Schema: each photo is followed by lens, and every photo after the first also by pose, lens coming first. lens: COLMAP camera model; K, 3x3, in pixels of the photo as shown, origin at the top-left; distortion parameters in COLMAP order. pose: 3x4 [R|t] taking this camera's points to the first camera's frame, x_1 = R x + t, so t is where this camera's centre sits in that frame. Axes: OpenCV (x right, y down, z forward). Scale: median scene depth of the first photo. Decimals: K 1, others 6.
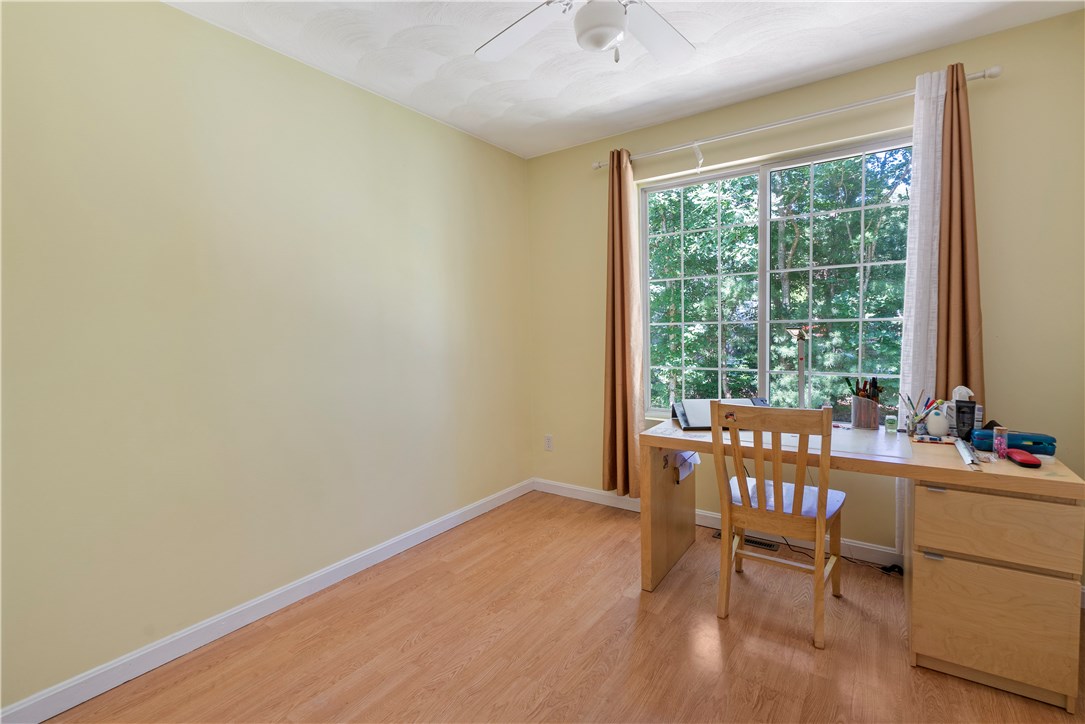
lens RADIAL K [[497.9, 0, 537.9], [0, 497.9, 351.9], [0, 0, 1]] dist [-0.001878, 0.000075]
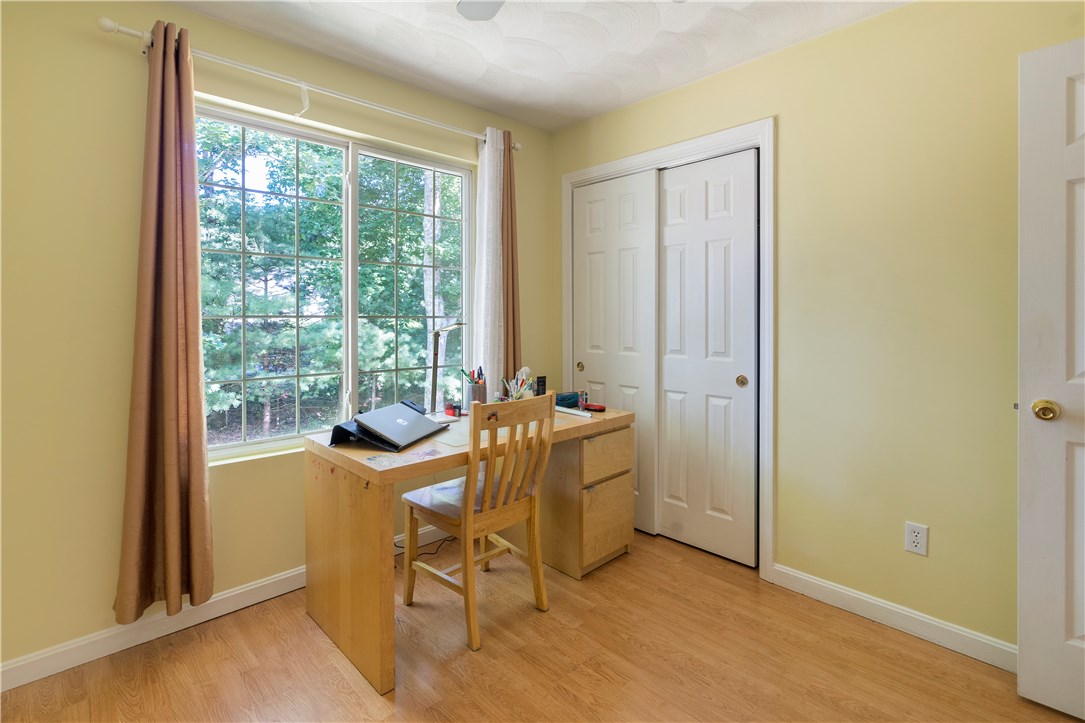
lens RADIAL K [[512.1, 0, 539.5], [0, 512.1, 317.3], [0, 0, 1]] dist [0.001509, 0.000695]
pose [[0.193724, 0.019379, 0.980865, -0.508580], [0.050216, 0.998298, -0.029641, -0.022275], [-0.979770, 0.054997, 0.192421, 0.671533]]
